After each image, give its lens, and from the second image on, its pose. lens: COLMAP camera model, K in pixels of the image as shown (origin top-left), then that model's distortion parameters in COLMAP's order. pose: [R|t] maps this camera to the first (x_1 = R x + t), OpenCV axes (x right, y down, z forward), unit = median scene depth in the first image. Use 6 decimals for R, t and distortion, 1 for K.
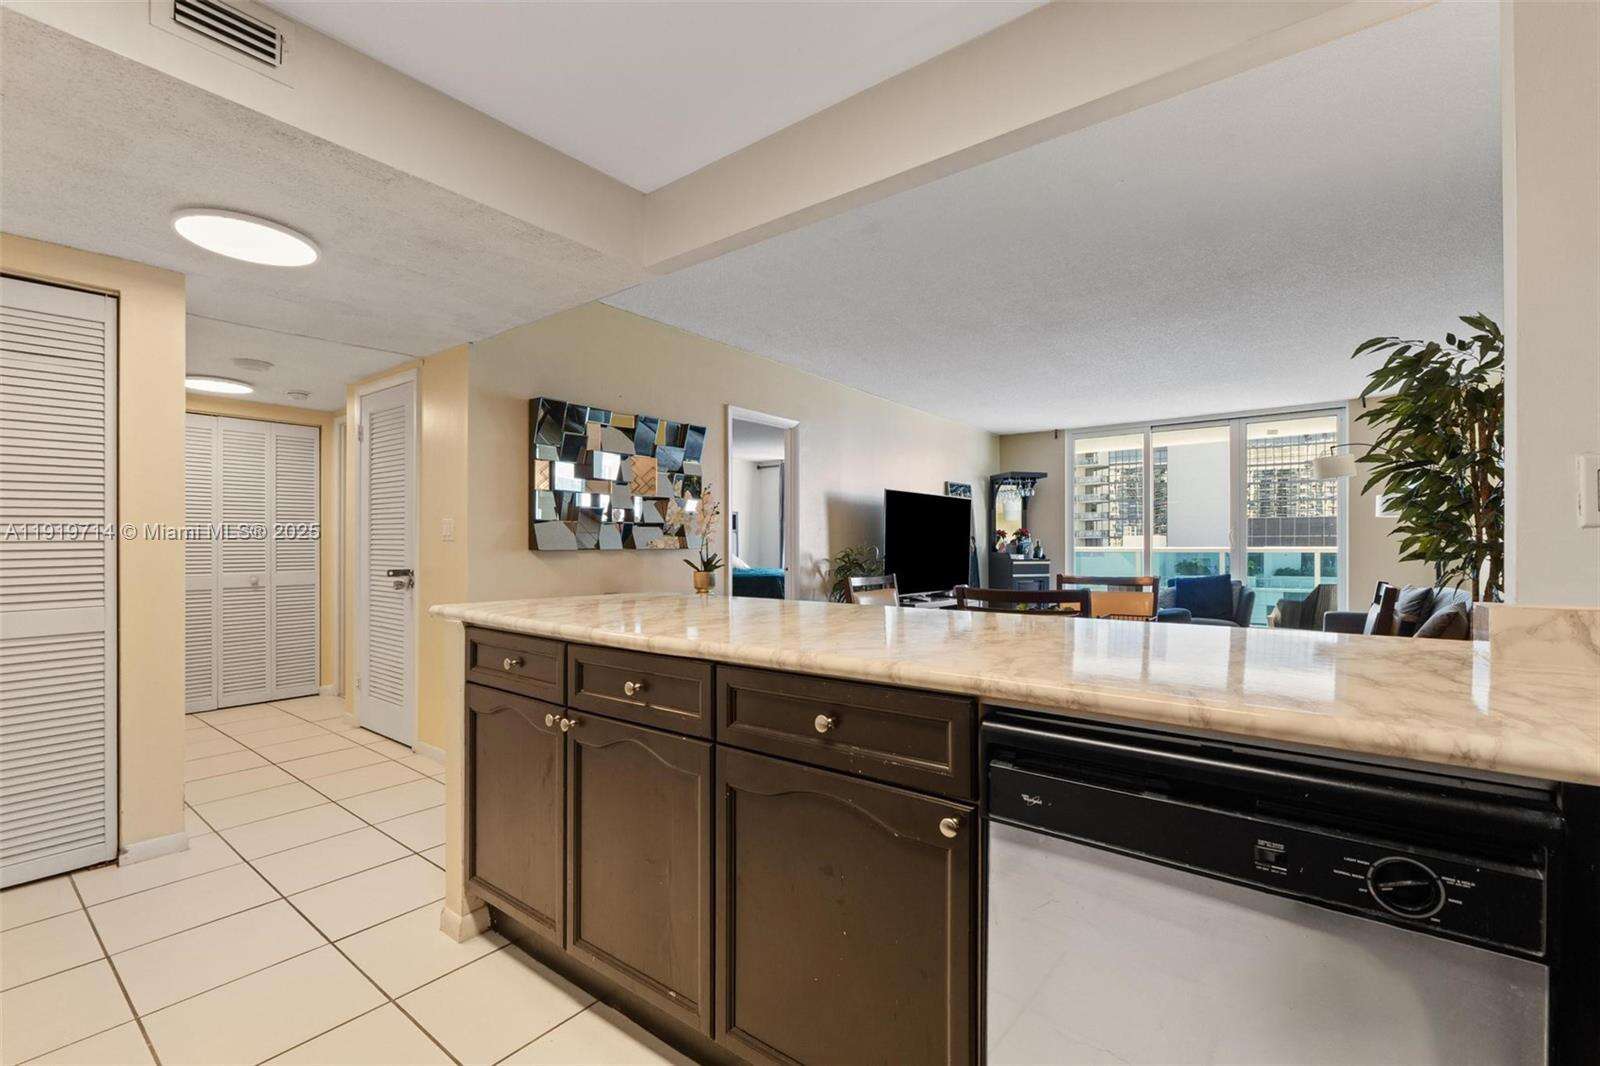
lens RADIAL K [[684.2, 0, 806.1], [0, 684.2, 543.5], [0, 0, 1]] dist [-0.008284, -0.000507]
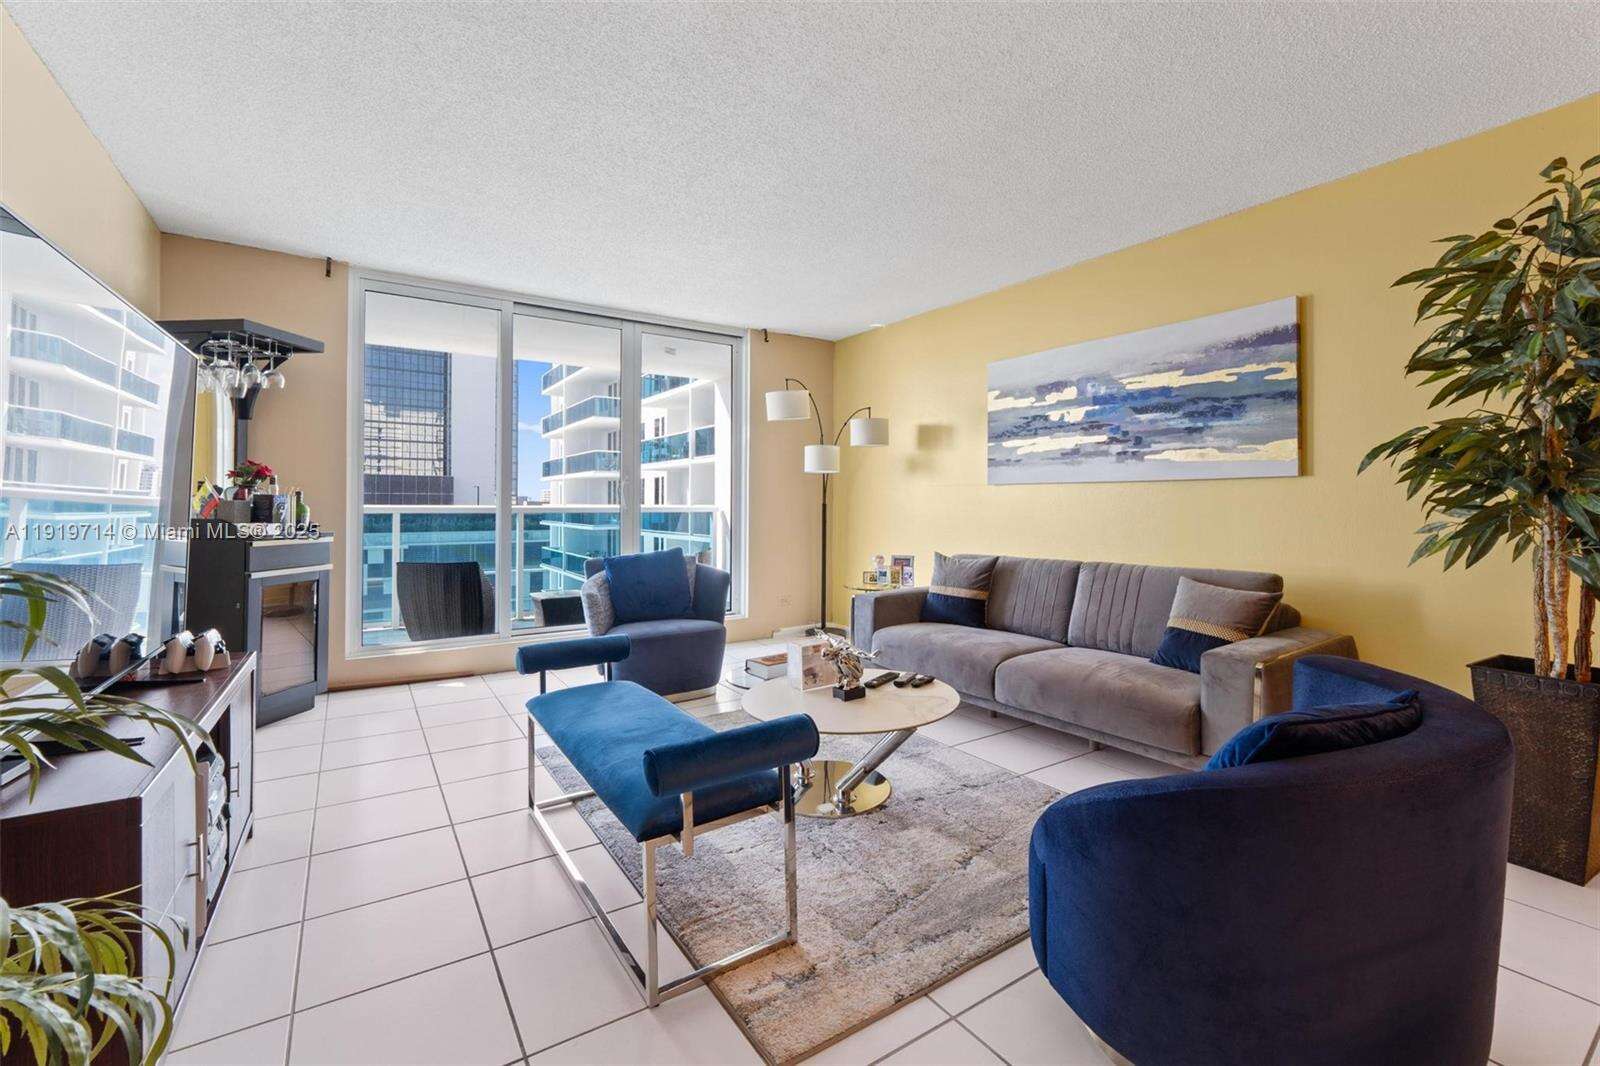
lens RADIAL K [[684.2, 0, 811.8], [0, 684.2, 502.6], [0, 0, 1]] dist [-0.008284, -0.000507]
pose [[0.307303, 0.004859, 0.951599, 0.021492], [-0.007615, 0.999968, -0.002647, 0.001965], [-0.951581, -0.006433, 0.307330, 0.555623]]
